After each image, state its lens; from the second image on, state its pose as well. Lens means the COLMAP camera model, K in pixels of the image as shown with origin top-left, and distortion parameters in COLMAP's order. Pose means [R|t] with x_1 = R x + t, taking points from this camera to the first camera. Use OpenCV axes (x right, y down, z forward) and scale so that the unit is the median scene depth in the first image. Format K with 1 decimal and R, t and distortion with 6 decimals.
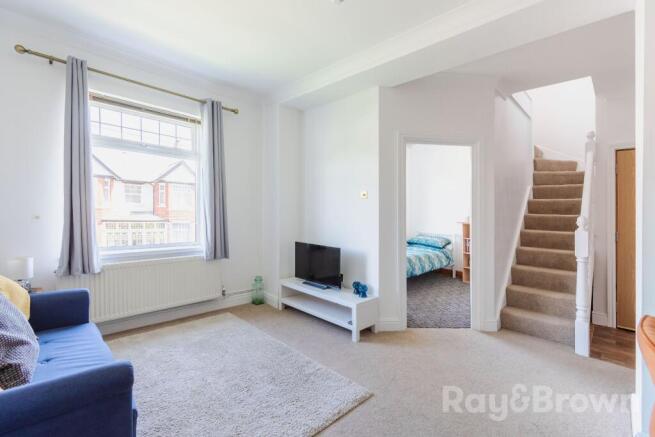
lens RADIAL K [[294.2, 0, 317.7], [0, 294.2, 213.4], [0, 0, 1]] dist [-0.004787, -0.000149]
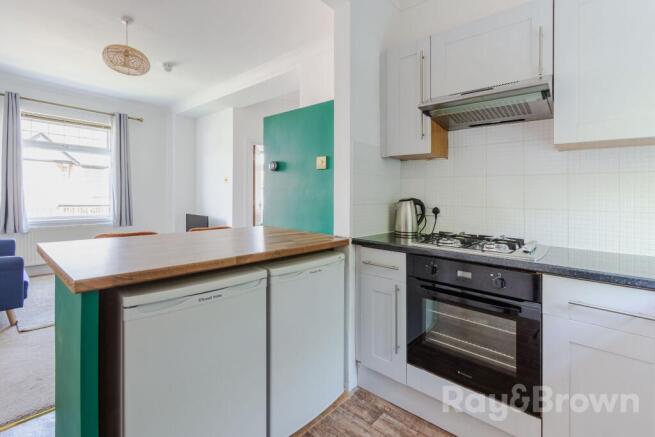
lens RADIAL K [[305.0, 0, 325.7], [0, 305.0, 191.7], [0, 0, 1]] dist [0.002917, -0.000974]
pose [[0.997783, 0.000838, 0.066546, 0.554965], [0.000916, 0.999653, -0.026330, 0.033510], [-0.066545, 0.026332, 0.997436, -0.542597]]
